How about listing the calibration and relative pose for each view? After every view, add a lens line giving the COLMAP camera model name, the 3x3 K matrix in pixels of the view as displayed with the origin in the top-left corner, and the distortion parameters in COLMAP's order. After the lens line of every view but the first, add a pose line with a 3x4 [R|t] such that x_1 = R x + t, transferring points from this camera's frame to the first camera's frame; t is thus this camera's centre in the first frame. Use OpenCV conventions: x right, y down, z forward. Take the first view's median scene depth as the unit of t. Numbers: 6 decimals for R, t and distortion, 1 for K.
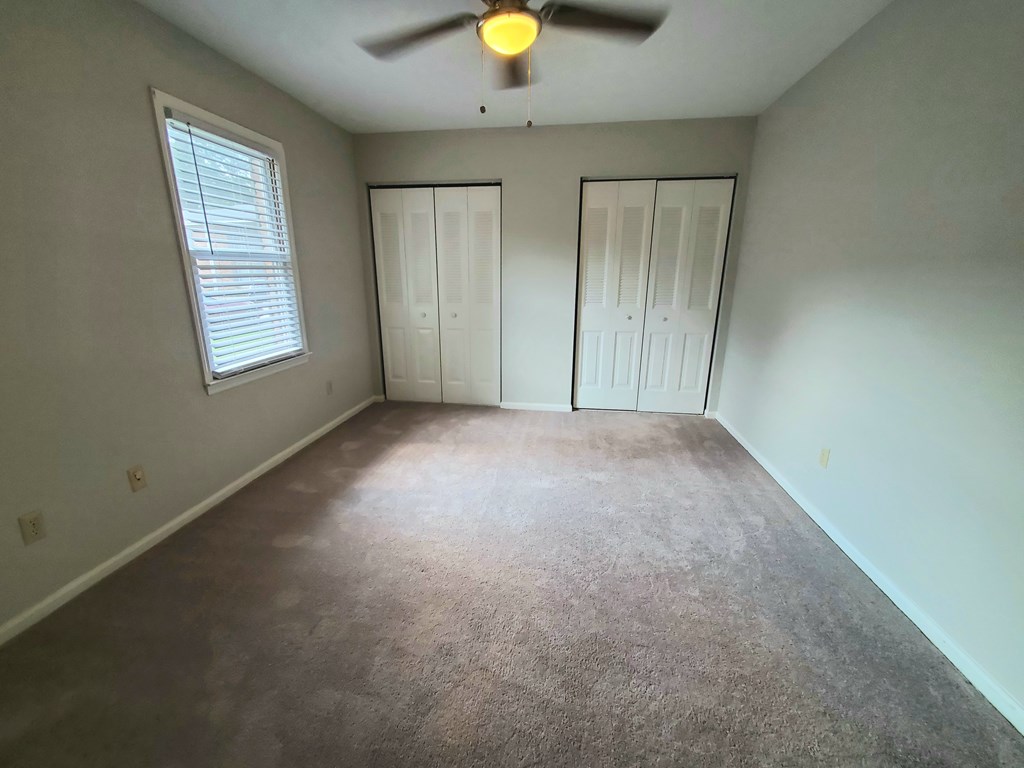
lens RADIAL K [[419.4, 0, 513.9], [0, 419.4, 384.1], [0, 0, 1]] dist [0.007501, -0.000681]
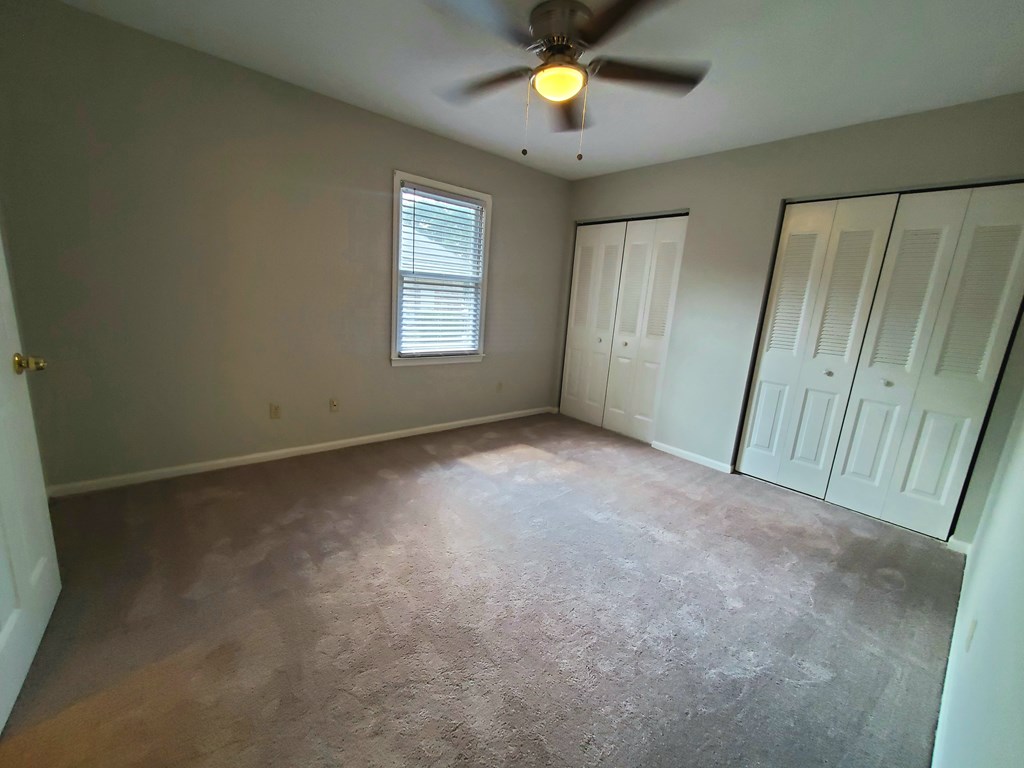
lens RADIAL K [[419.4, 0, 512.0], [0, 419.4, 385.5], [0, 0, 1]] dist [0.007501, -0.000681]
pose [[0.765005, 0.184754, -0.616954, 0.348722], [-0.233392, 0.972381, 0.001791, -0.006469], [0.600246, 0.142622, 0.786997, 0.070105]]
